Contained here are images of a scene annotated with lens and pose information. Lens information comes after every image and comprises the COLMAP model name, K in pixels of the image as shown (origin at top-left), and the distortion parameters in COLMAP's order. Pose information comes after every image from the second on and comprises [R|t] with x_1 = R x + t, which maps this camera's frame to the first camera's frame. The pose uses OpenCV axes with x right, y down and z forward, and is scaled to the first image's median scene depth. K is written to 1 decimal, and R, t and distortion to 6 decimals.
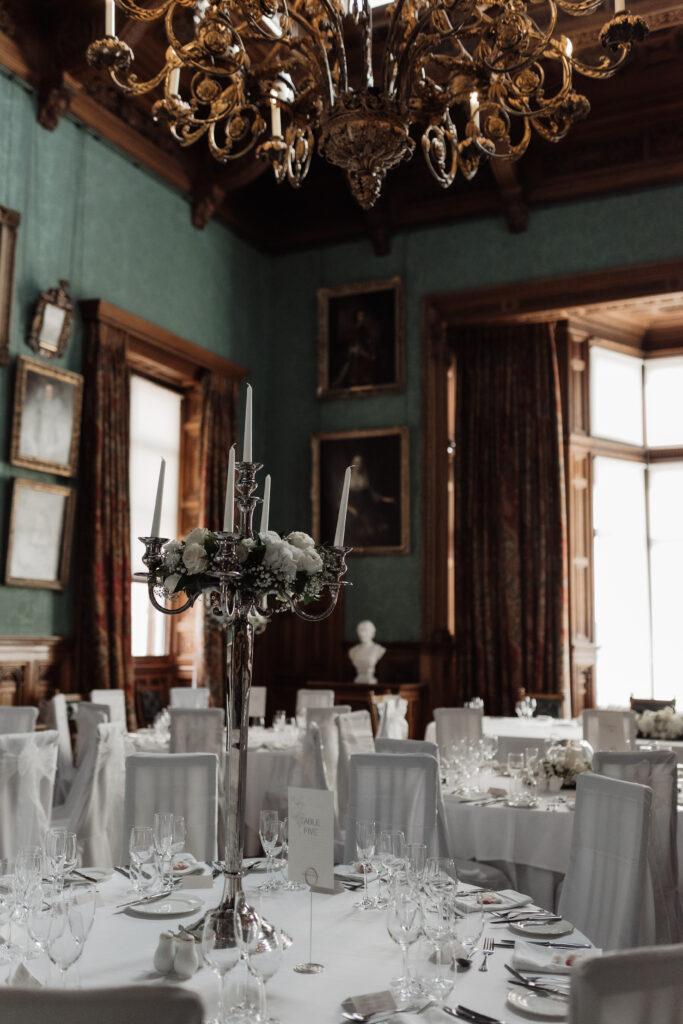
lens RADIAL K [[1037.5, 0, 367.8], [0, 1037.5, 504.0], [0, 0, 1]] dist [0.008693, 0.000000]
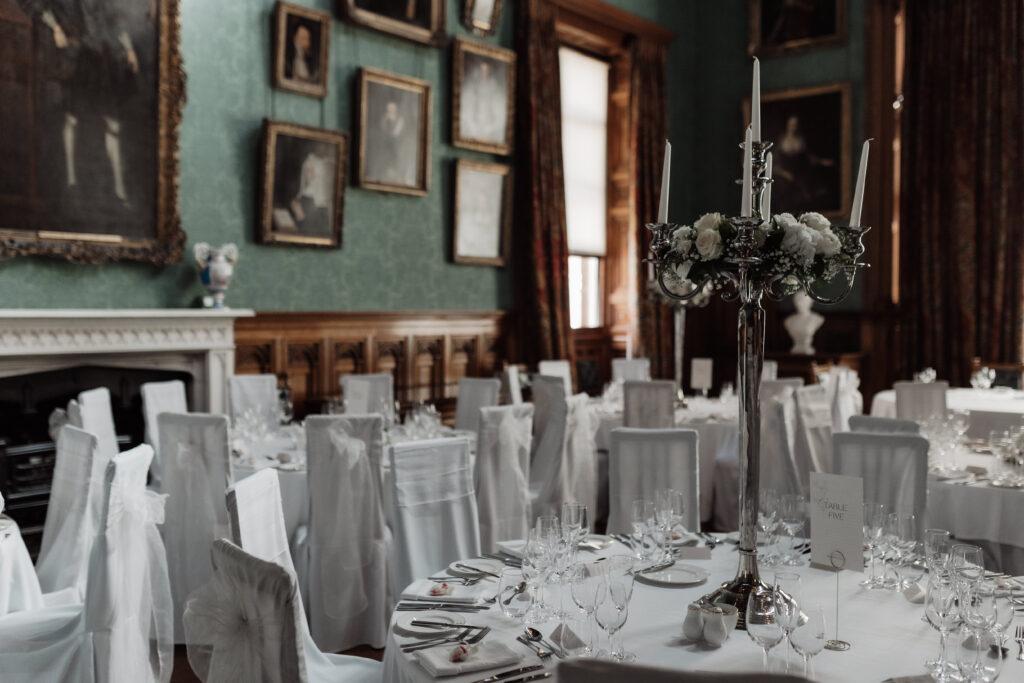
lens RADIAL K [[1037.5, 0, 520.9], [0, 1037.5, 339.8], [0, 0, 1]] dist [0.008693, 0.000000]
pose [[0.969997, -0.005001, -0.243067, -0.024283], [0.044065, 0.986846, 0.155542, -0.004638], [0.239092, -0.161586, 0.957458, 0.000037]]
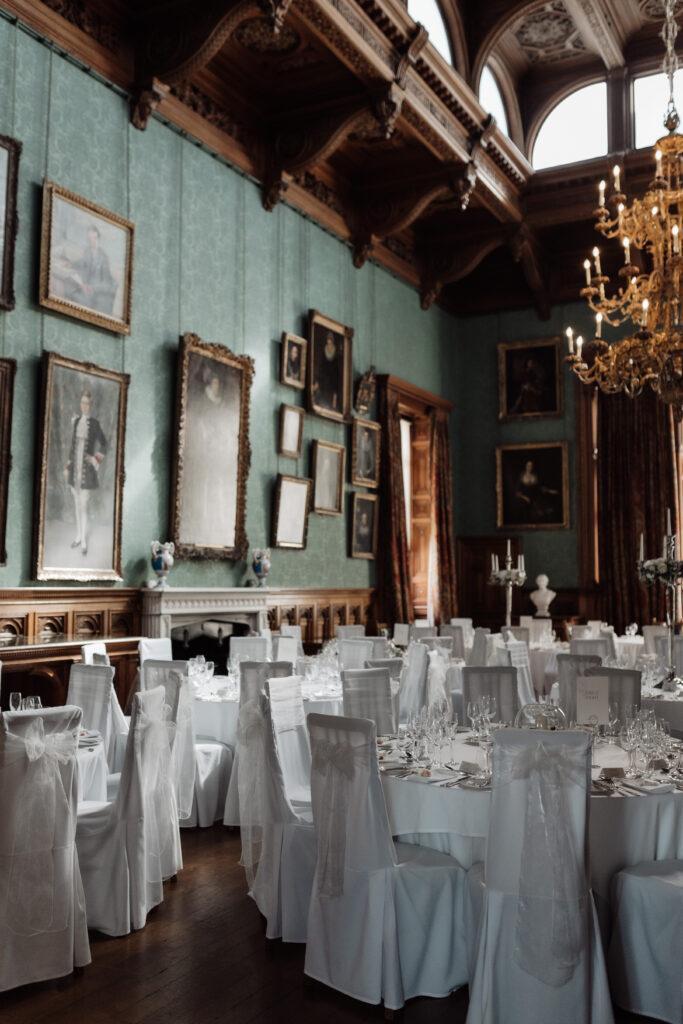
lens RADIAL K [[1037.5, 0, 338.1], [0, 1037.5, 502.5], [0, 0, 1]] dist [0.008693, 0.000000]
pose [[0.999006, -0.015225, -0.041888, -0.250436], [0.017421, 0.998465, 0.052579, -0.080292], [0.041023, -0.053257, 0.997738, -0.533148]]
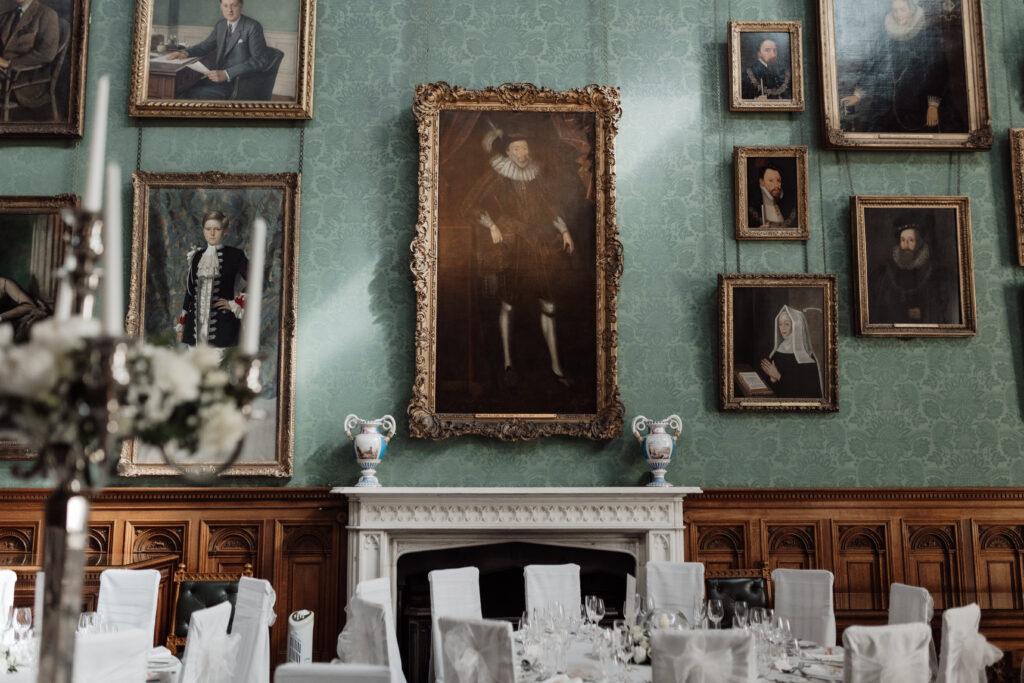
lens RADIAL K [[1037.5, 0, 500.5], [0, 1037.5, 314.7], [0, 0, 1]] dist [0.008693, 0.000000]
pose [[0.429841, -0.161636, -0.888319, 0.151224], [0.128303, 0.984796, -0.117108, 0.032503], [0.893742, -0.063637, 0.444045, 0.251708]]
